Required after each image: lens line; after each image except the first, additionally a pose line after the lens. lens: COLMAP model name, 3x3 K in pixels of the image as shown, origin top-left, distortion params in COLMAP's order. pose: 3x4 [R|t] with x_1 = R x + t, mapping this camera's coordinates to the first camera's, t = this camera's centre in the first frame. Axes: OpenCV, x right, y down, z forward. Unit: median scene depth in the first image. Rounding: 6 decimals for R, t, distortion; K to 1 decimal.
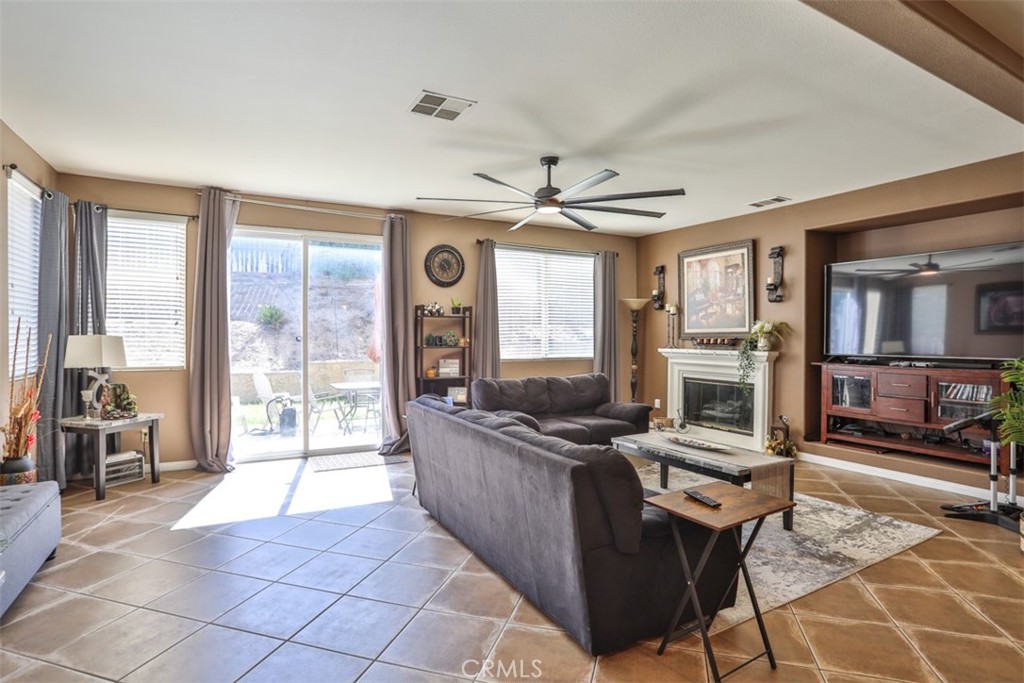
lens RADIAL K [[526.3, 0, 500.8], [0, 526.3, 341.4], [0, 0, 1]] dist [-0.059555, 0.021871]
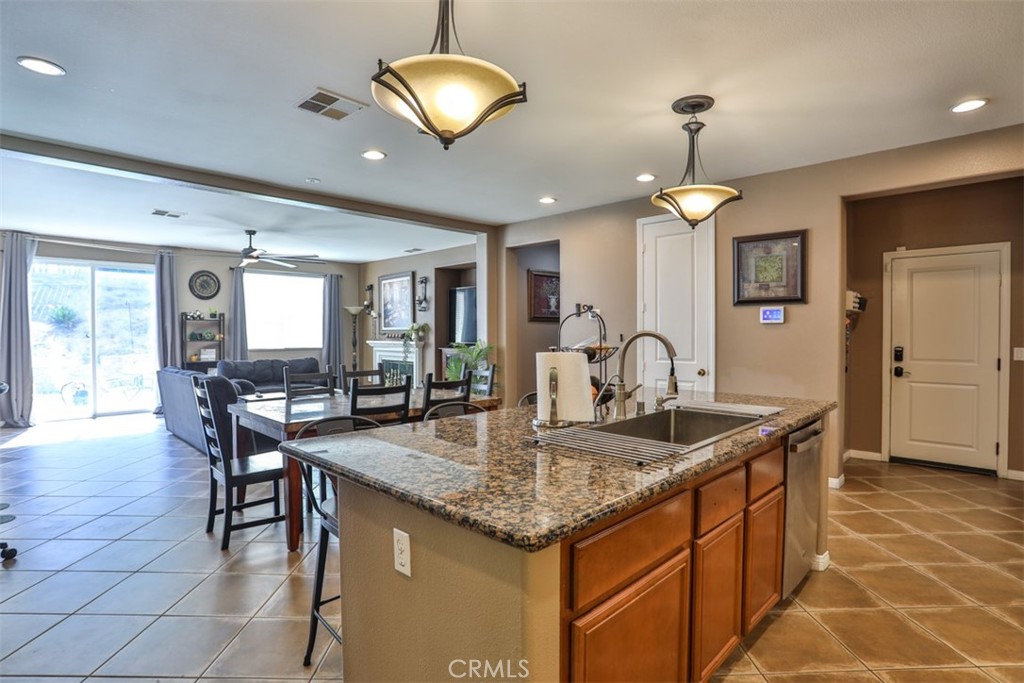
lens RADIAL K [[526.3, 0, 503.3], [0, 526.3, 341.9], [0, 0, 1]] dist [-0.059555, 0.021871]
pose [[0.955674, -0.011241, 0.294212, 0.276659], [0.008951, 0.999918, 0.009128, 0.008432], [-0.294291, -0.006090, 0.955696, -0.645650]]
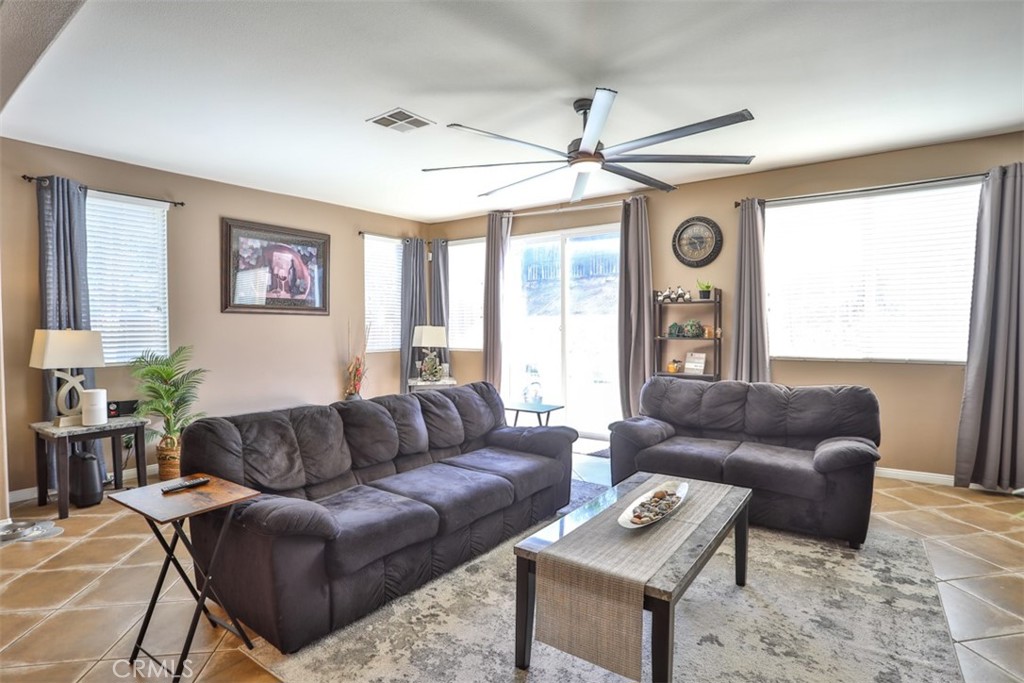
lens RADIAL K [[526.3, 0, 505.7], [0, 526.3, 335.5], [0, 0, 1]] dist [-0.059555, 0.021871]
pose [[0.435325, 0.014079, -0.900163, 0.545714], [-0.002423, 0.999892, 0.014467, -0.005342], [0.900270, -0.004117, 0.435313, 0.386535]]
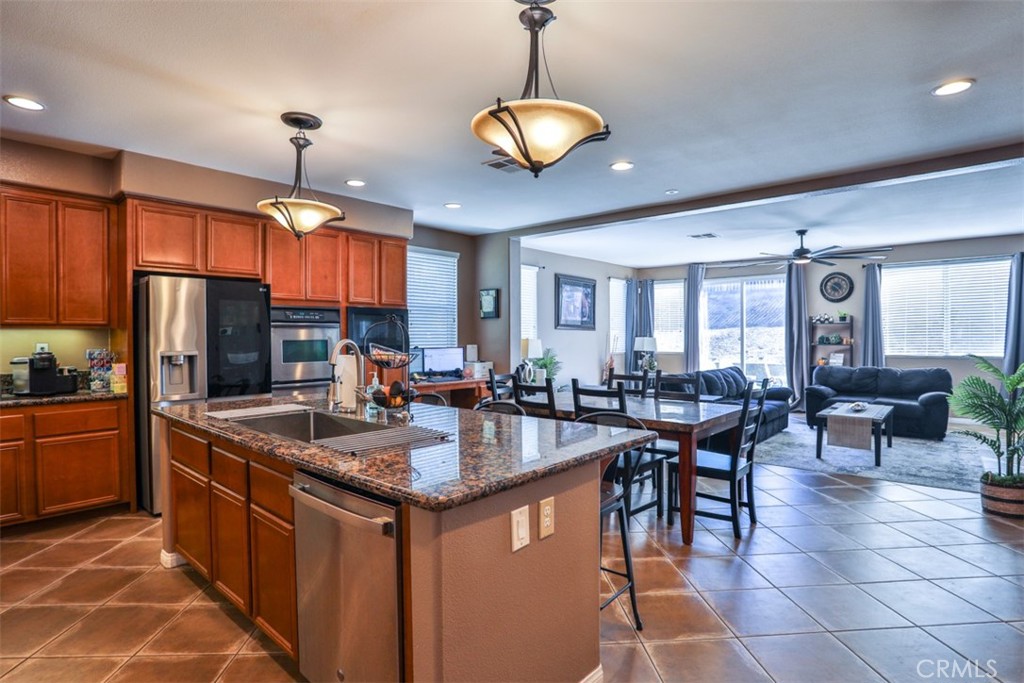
lens RADIAL K [[526.3, 0, 515.8], [0, 526.3, 339.7], [0, 0, 1]] dist [-0.059555, 0.021871]
pose [[0.356838, 0.003580, -0.934159, 0.934716], [-0.004436, 0.999988, 0.002137, -0.002198], [0.934156, 0.003381, 0.356850, -0.313181]]
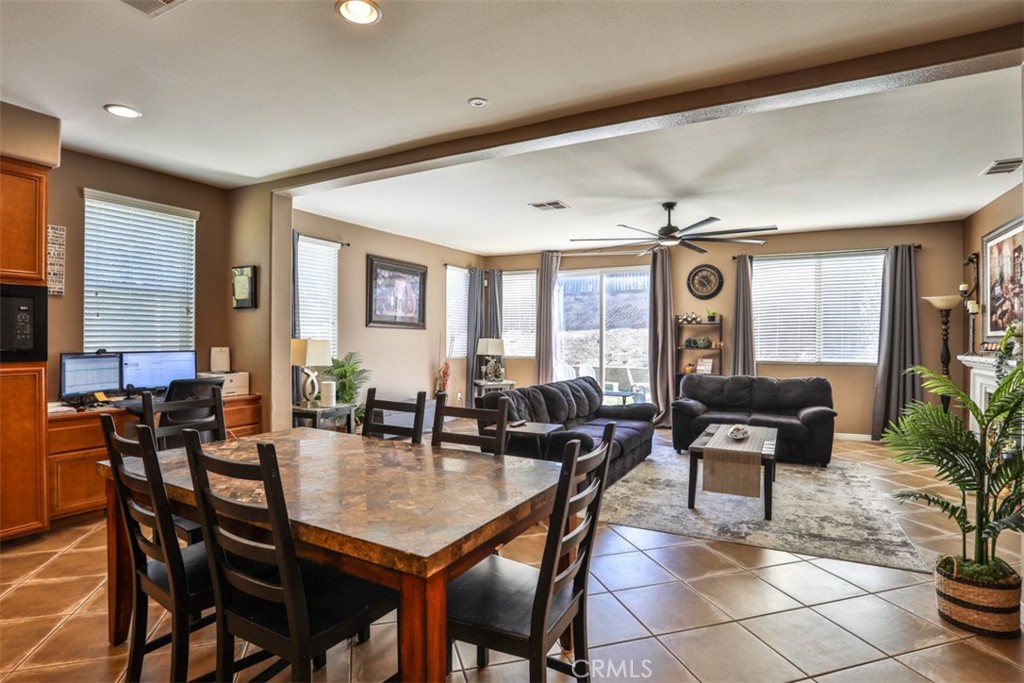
lens RADIAL K [[526.3, 0, 510.6], [0, 526.3, 337.9], [0, 0, 1]] dist [-0.059555, 0.021871]
pose [[0.552967, 0.001568, -0.833202, 0.688730], [-0.011085, 0.999924, -0.005474, -0.002843], [0.833130, 0.012263, 0.552942, -0.035536]]
